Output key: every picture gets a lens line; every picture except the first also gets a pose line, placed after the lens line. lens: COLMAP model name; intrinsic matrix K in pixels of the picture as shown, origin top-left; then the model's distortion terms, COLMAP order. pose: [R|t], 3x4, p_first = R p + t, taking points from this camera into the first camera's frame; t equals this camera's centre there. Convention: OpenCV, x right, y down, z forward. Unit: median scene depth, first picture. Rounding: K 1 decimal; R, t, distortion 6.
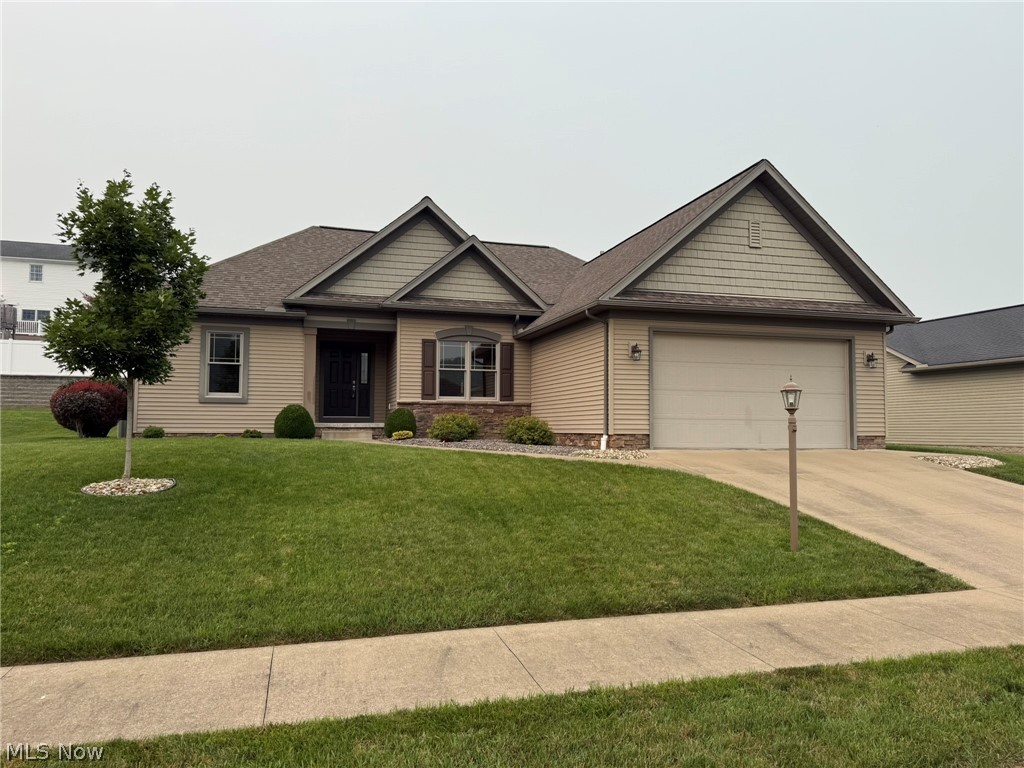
lens RADIAL K [[698.4, 0, 512.8], [0, 698.4, 384.6], [0, 0, 1]] dist [0.083929, -0.002036]
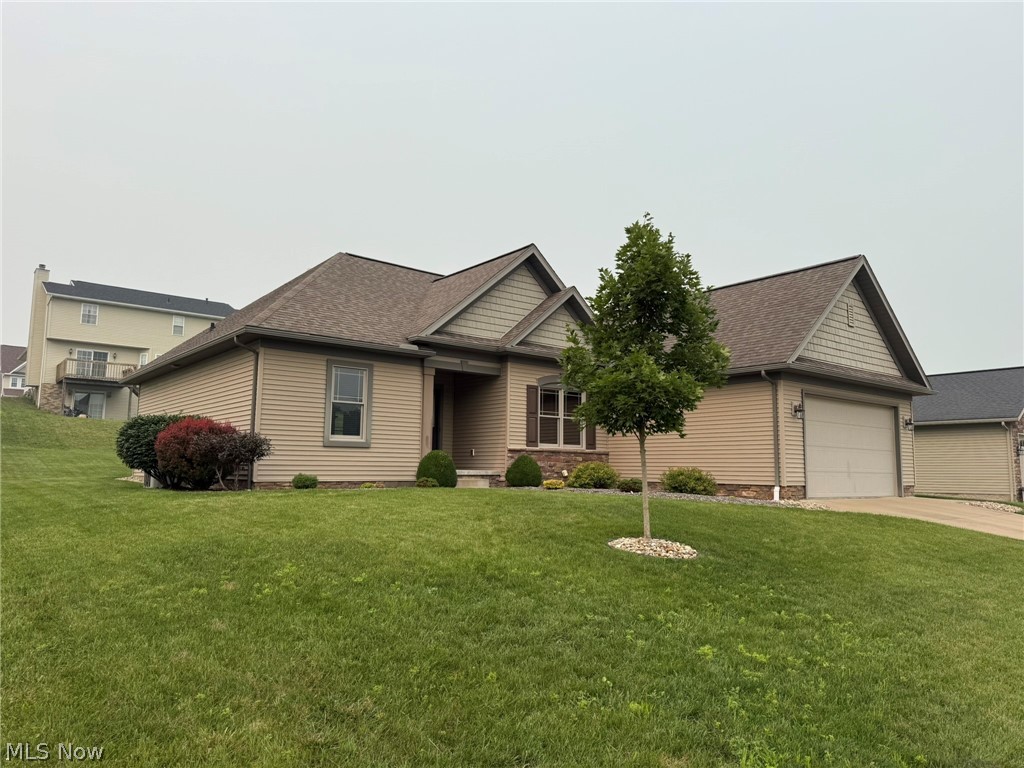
lens RADIAL K [[698.4, 0, 512.8], [0, 698.4, 384.6], [0, 0, 1]] dist [0.083929, -0.002036]
pose [[0.925694, 0.052127, 0.374664, -0.522908], [-0.031479, 0.997640, -0.061026, -0.004836], [-0.376961, 0.044697, 0.925150, 0.096530]]
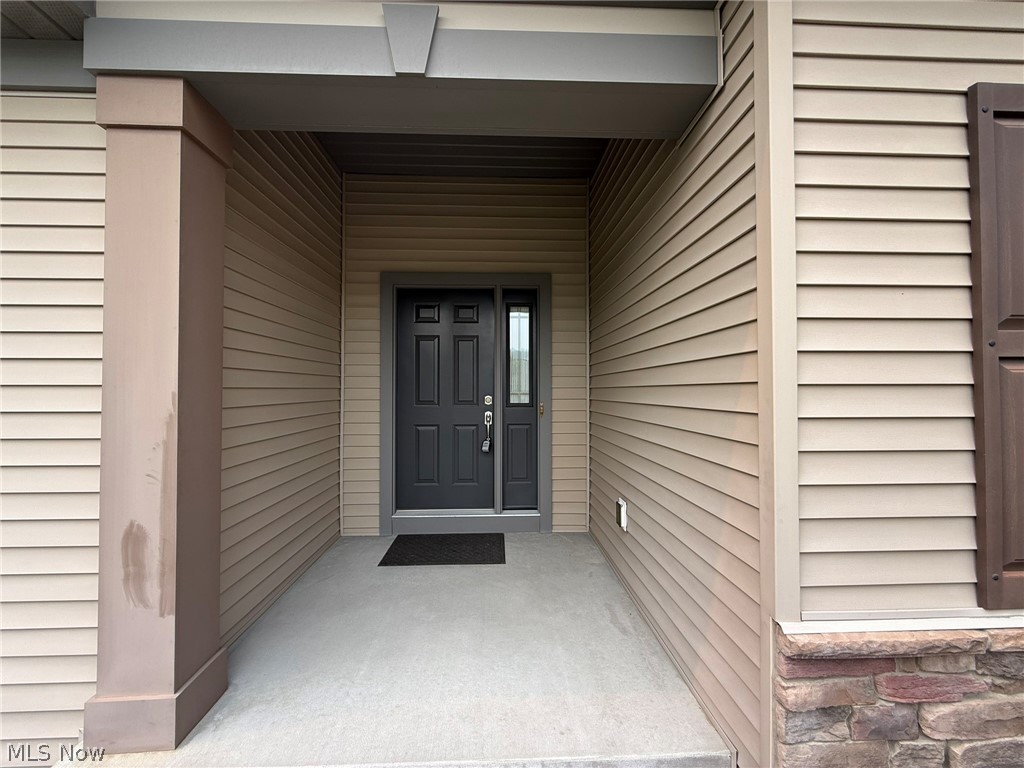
lens RADIAL K [[408.2, 0, 509.4], [0, 408.2, 383.8], [0, 0, 1]] dist [-0.001508, -0.000057]
pose [[0.965890, -0.008003, -0.258830, -0.189324], [0.018801, 0.999052, 0.039269, -0.019759], [0.258270, -0.042796, 0.965124, 0.921083]]
